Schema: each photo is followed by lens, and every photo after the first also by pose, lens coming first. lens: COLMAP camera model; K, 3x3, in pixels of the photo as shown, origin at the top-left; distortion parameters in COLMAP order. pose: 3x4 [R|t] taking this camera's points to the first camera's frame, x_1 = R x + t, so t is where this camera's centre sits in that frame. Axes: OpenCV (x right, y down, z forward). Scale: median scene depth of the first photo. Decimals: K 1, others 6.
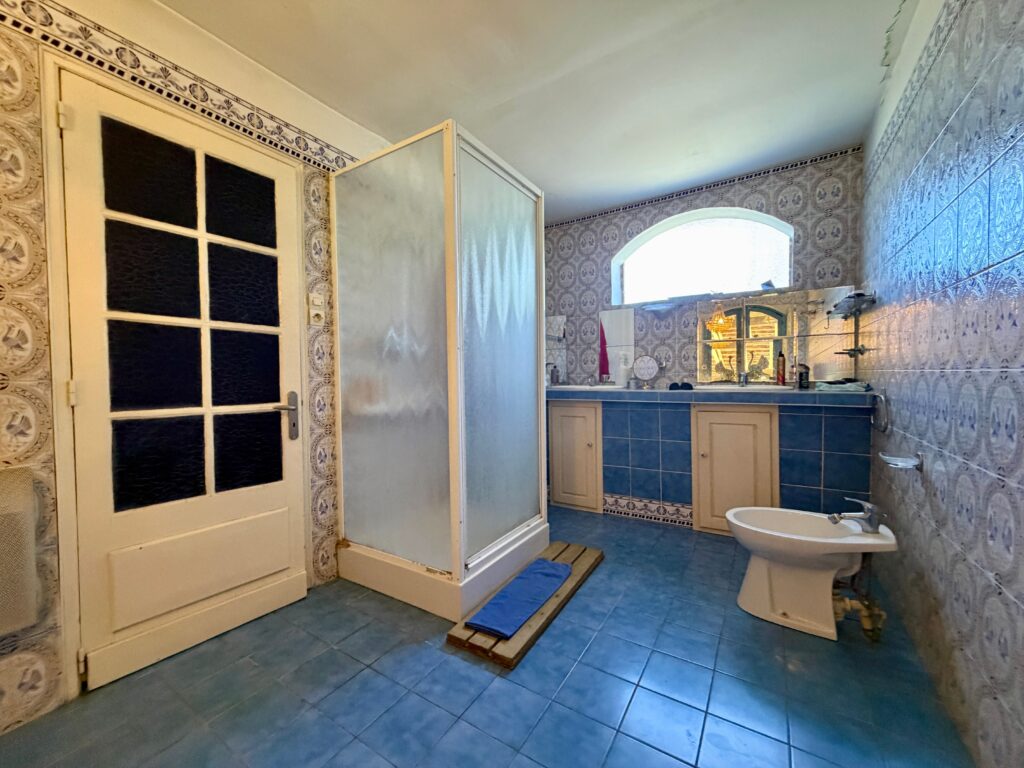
lens RADIAL K [[410.7, 0, 512.0], [0, 410.7, 384.0], [0, 0, 1]] dist [0.027685, 0.000011]
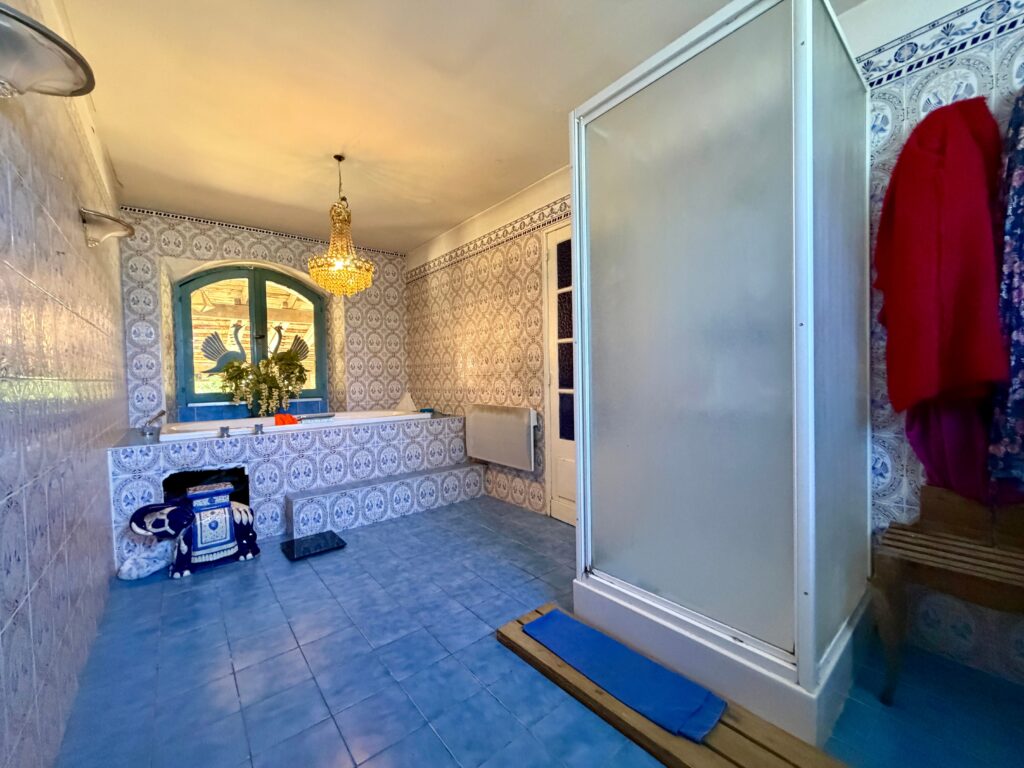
lens RADIAL K [[408.5, 0, 512.2], [0, 408.5, 403.0], [0, 0, 1]] dist [-0.001092, -0.000080]
pose [[-0.303251, 0.058112, -0.951137, 0.990811], [-0.021156, 0.997482, 0.067688, 0.004651], [0.952676, 0.040648, -0.301258, 1.376105]]
